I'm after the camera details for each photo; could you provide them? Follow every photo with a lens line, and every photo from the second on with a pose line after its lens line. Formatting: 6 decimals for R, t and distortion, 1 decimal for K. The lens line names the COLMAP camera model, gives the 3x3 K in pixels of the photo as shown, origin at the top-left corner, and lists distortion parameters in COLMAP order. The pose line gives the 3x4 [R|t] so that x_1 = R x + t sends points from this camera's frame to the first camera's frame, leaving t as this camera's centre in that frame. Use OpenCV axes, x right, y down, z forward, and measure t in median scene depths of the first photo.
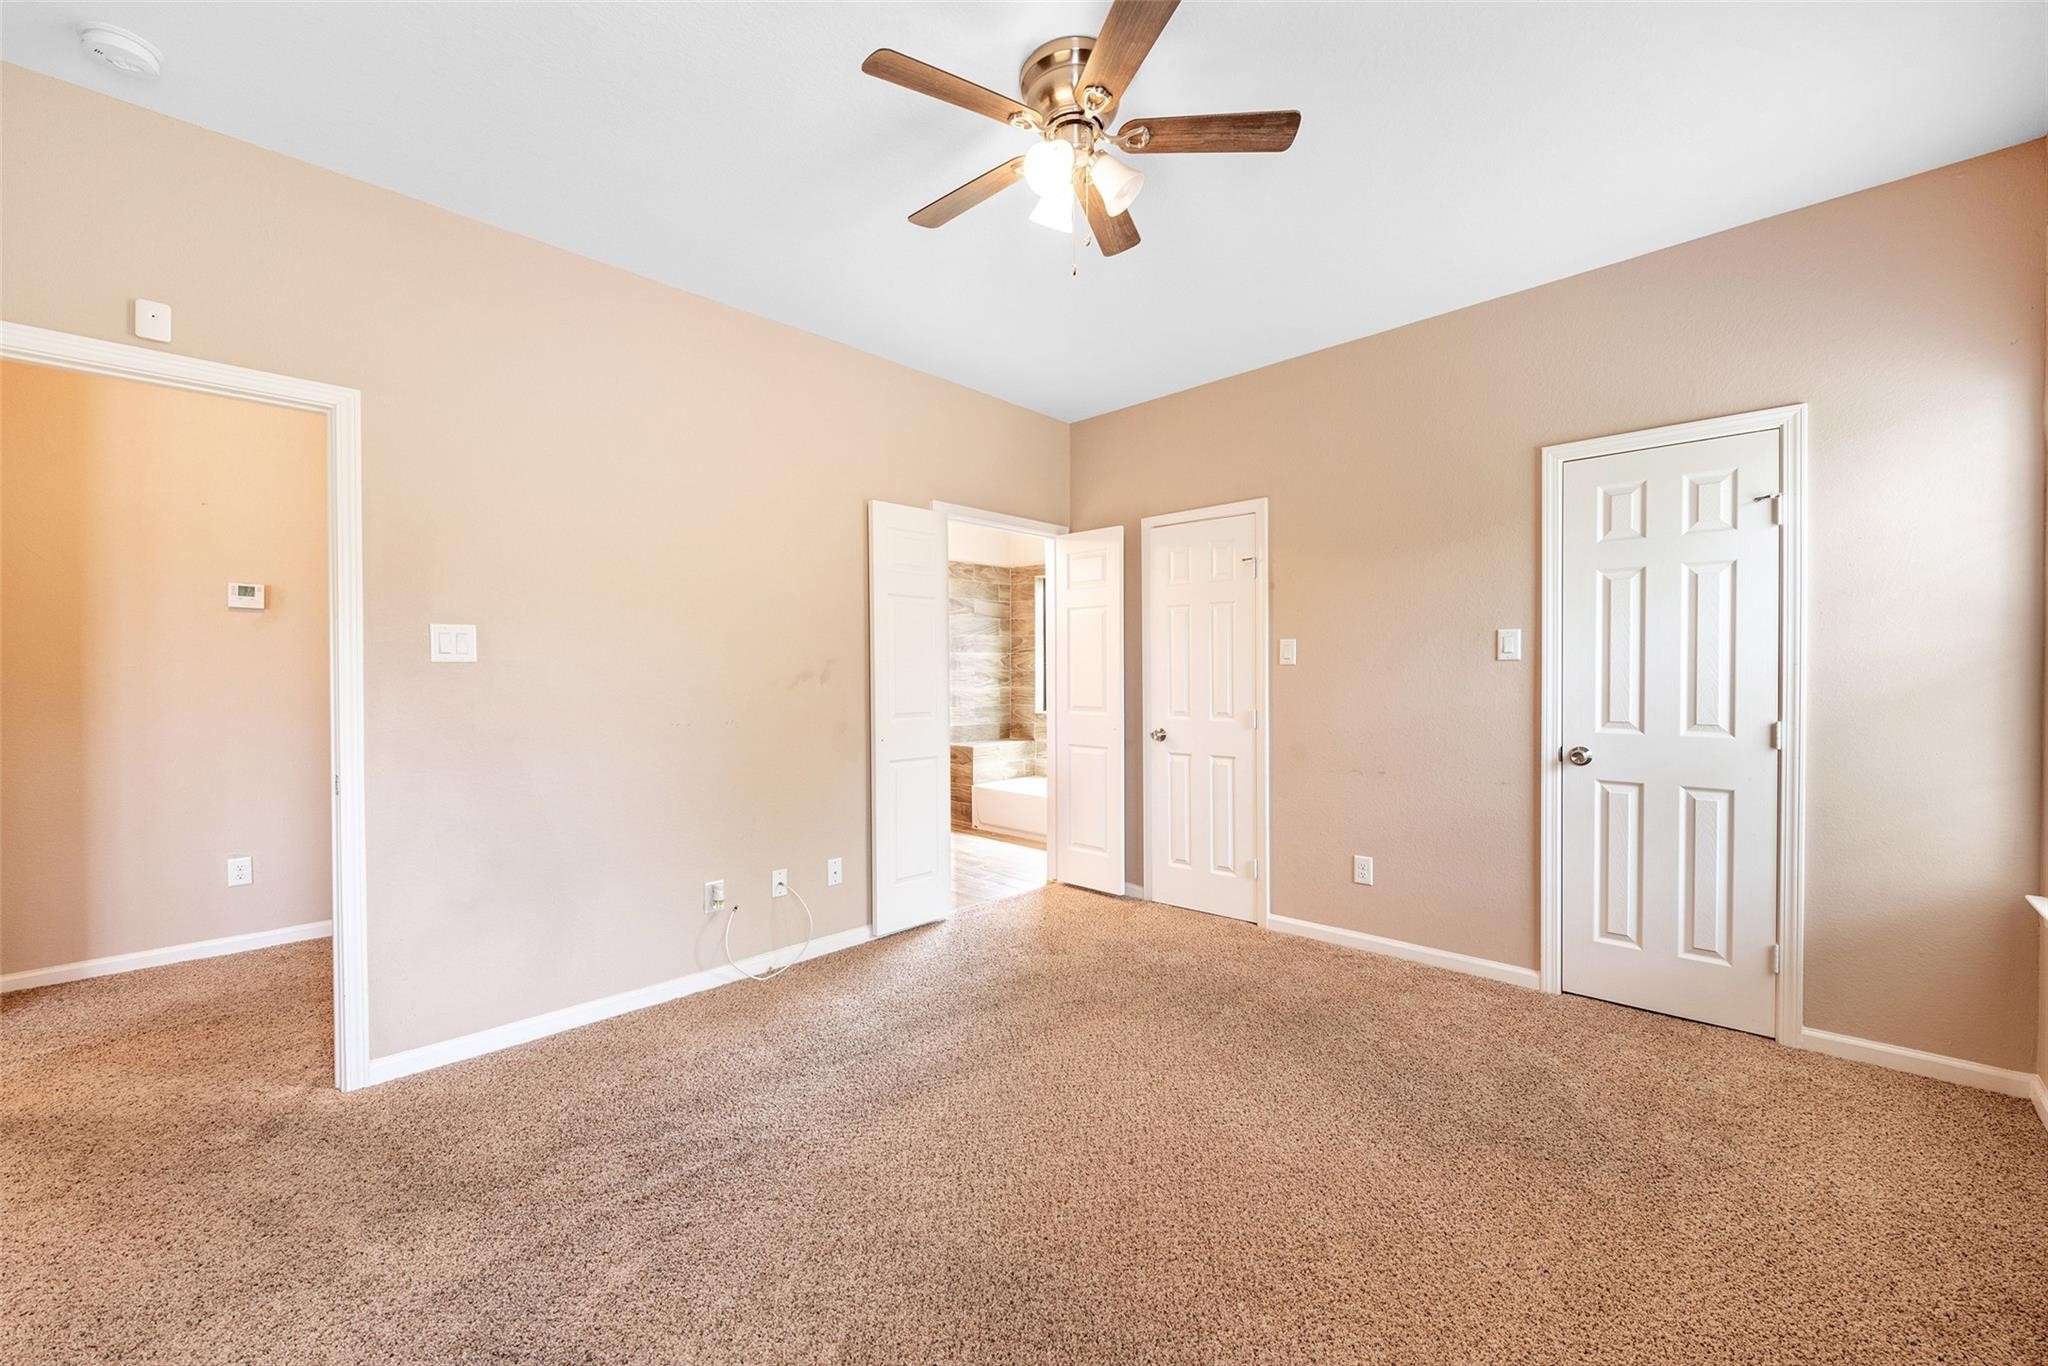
lens RADIAL K [[812.1, 0, 1025.4], [0, 812.1, 673.9], [0, 0, 1]] dist [0.004412, -0.002143]
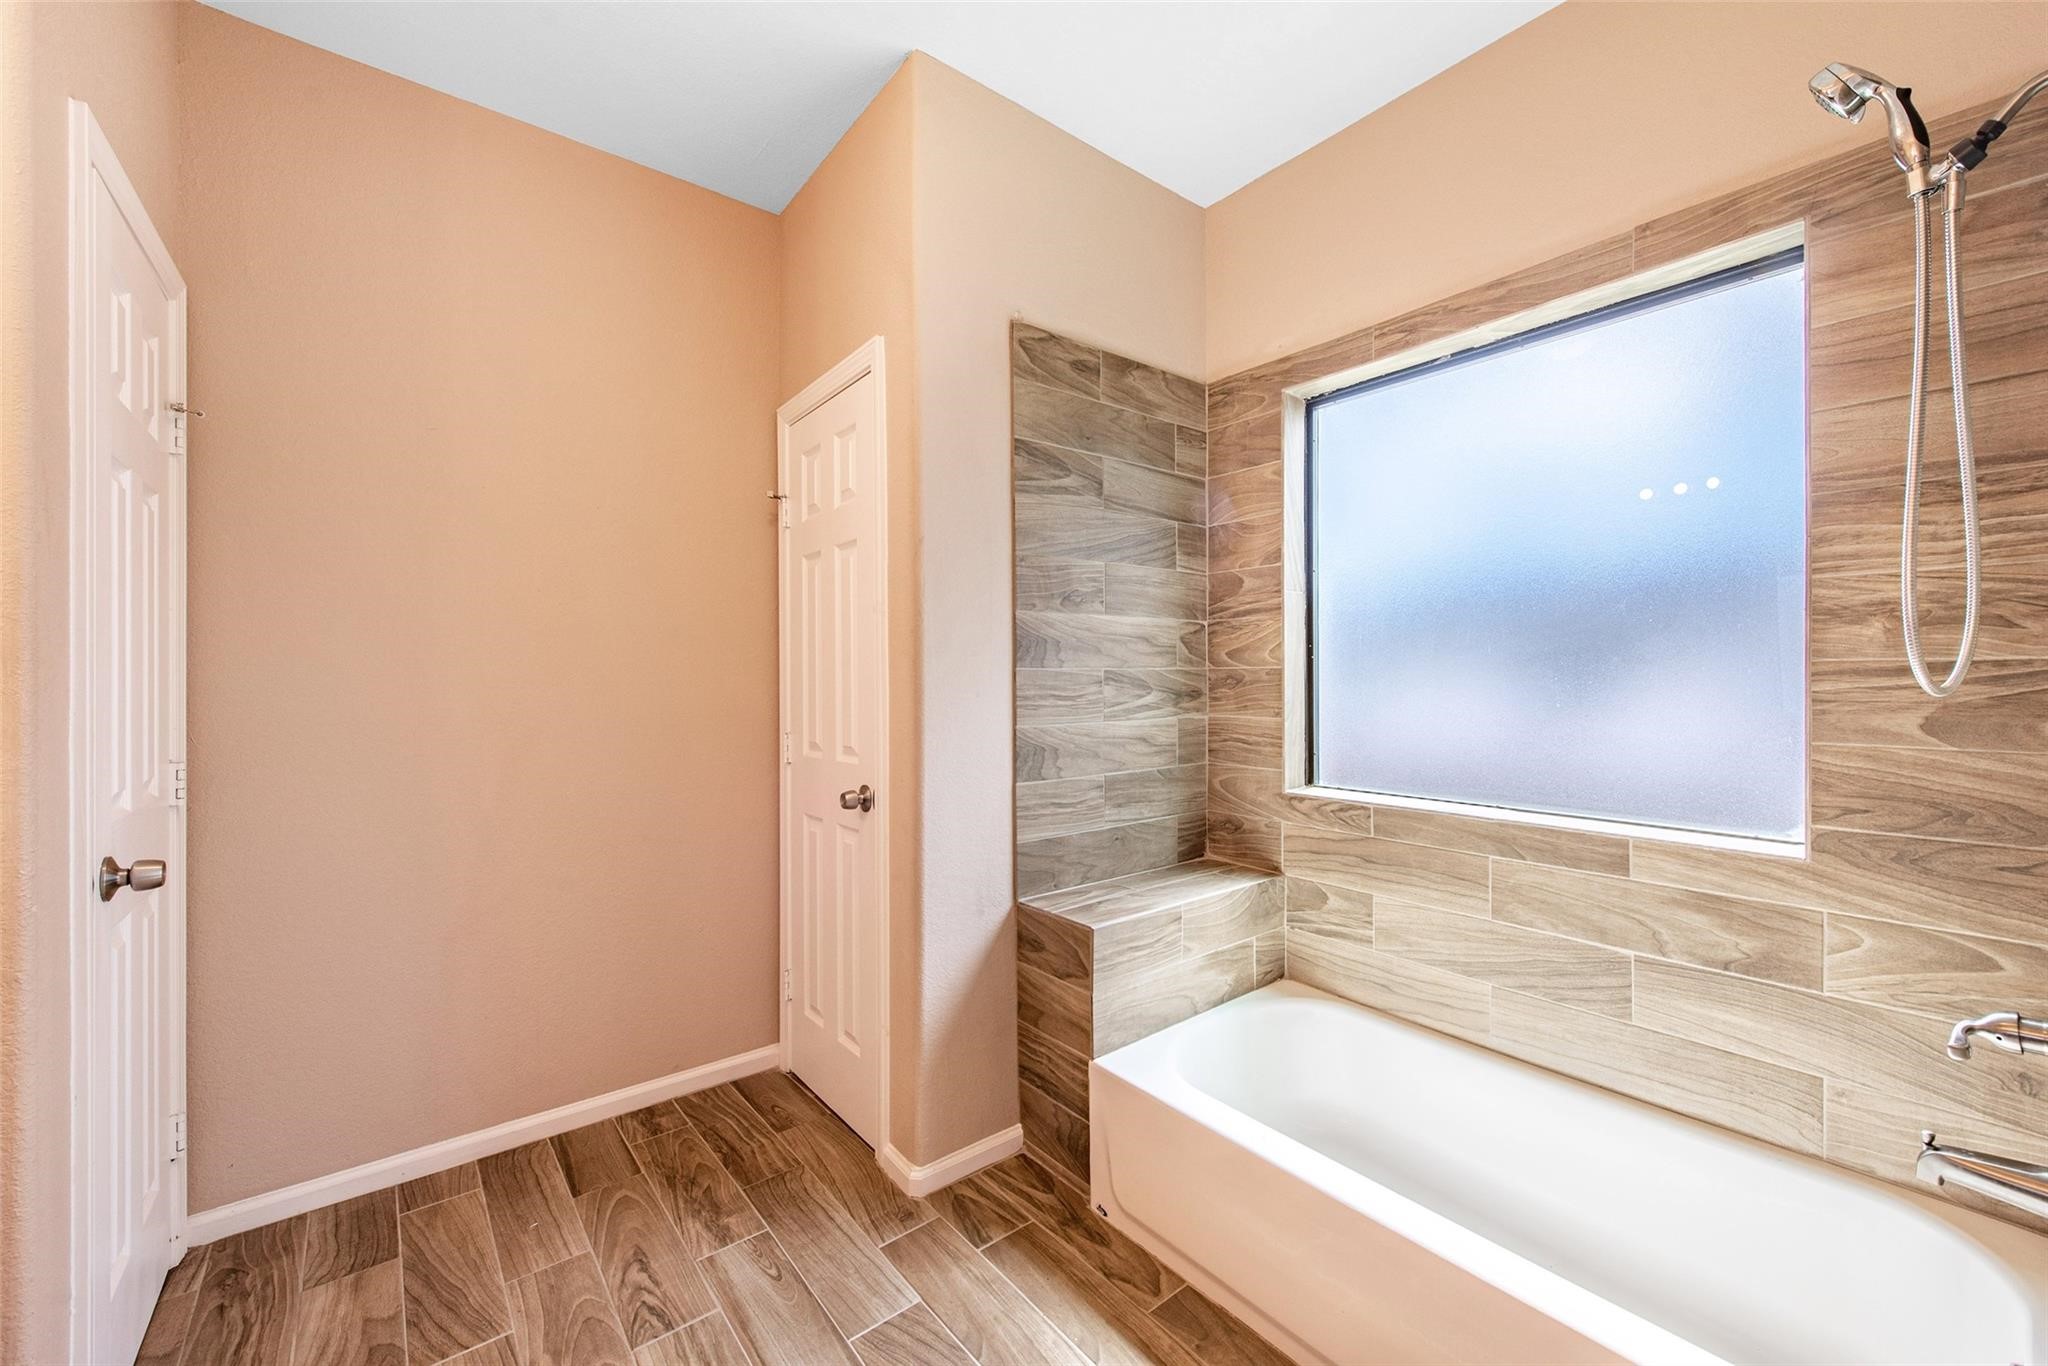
lens RADIAL K [[812.1, 0, 1025.0], [0, 812.1, 684.0], [0, 0, 1]] dist [0.004412, -0.002143]
pose [[0.983506, 0.003104, -0.180848, -0.033698], [-0.002266, 0.999986, 0.004839, 0.001171], [0.180860, -0.004349, 0.983499, 0.662669]]
